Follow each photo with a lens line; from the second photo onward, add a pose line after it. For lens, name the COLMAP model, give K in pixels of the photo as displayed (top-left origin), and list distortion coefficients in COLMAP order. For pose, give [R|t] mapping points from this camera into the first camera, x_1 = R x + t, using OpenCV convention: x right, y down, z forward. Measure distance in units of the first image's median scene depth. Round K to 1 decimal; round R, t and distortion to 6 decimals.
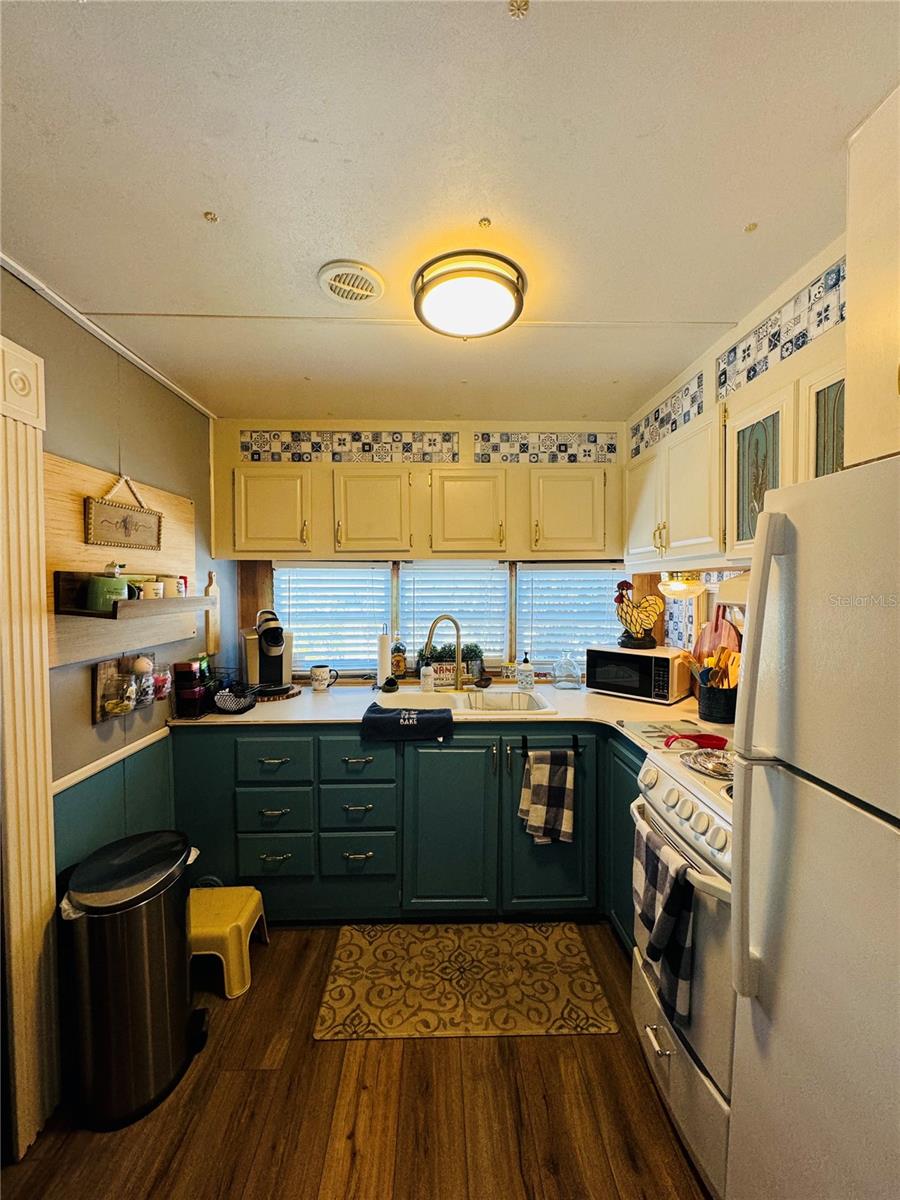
lens RADIAL K [[481.0, 0, 446.8], [0, 481.0, 599.6], [0, 0, 1]] dist [-0.002831, 0.000309]
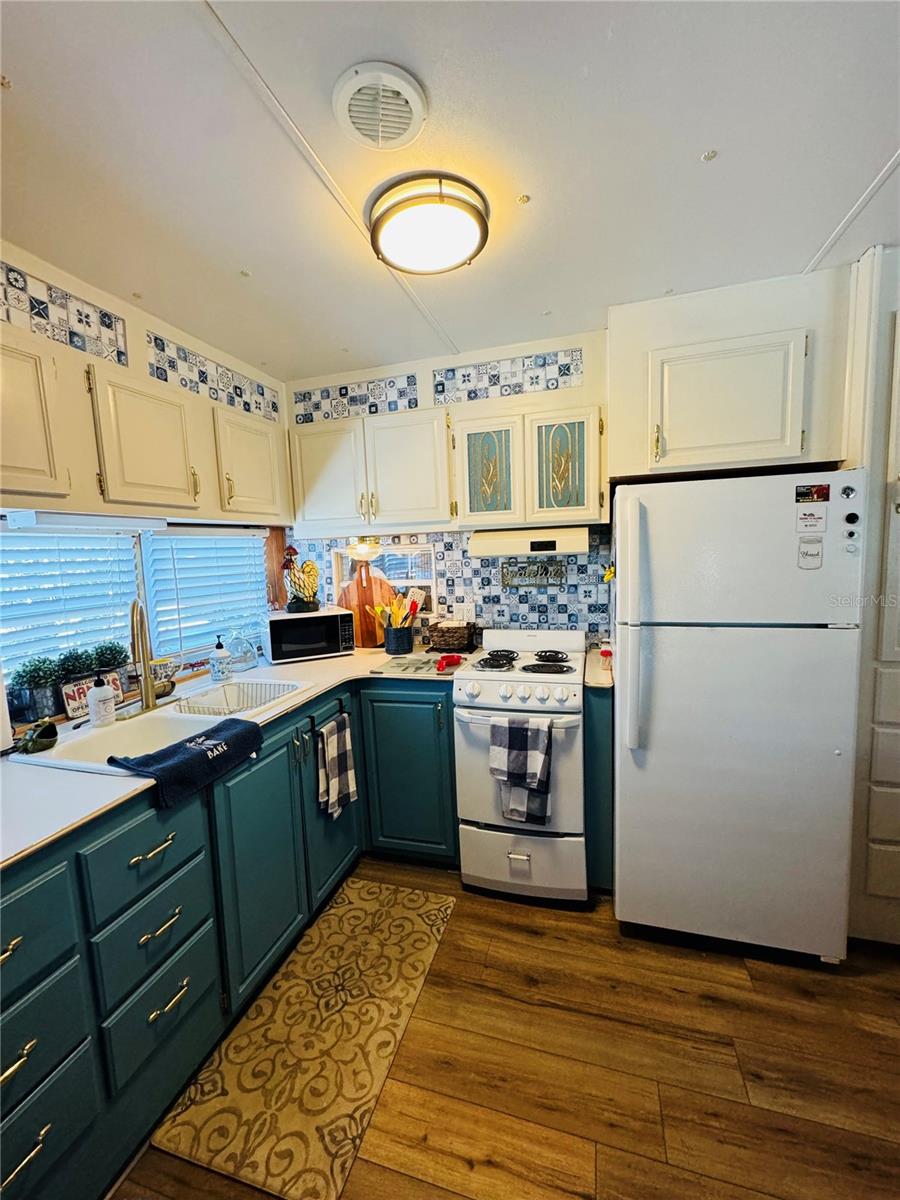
lens RADIAL K [[481.0, 0, 451.7], [0, 481.0, 600.1], [0, 0, 1]] dist [-0.002831, 0.000309]
pose [[0.311121, -0.111201, 0.943842, -0.599683], [0.066713, 0.993236, 0.095030, -0.001679], [-0.948026, 0.033400, 0.316435, 0.463099]]
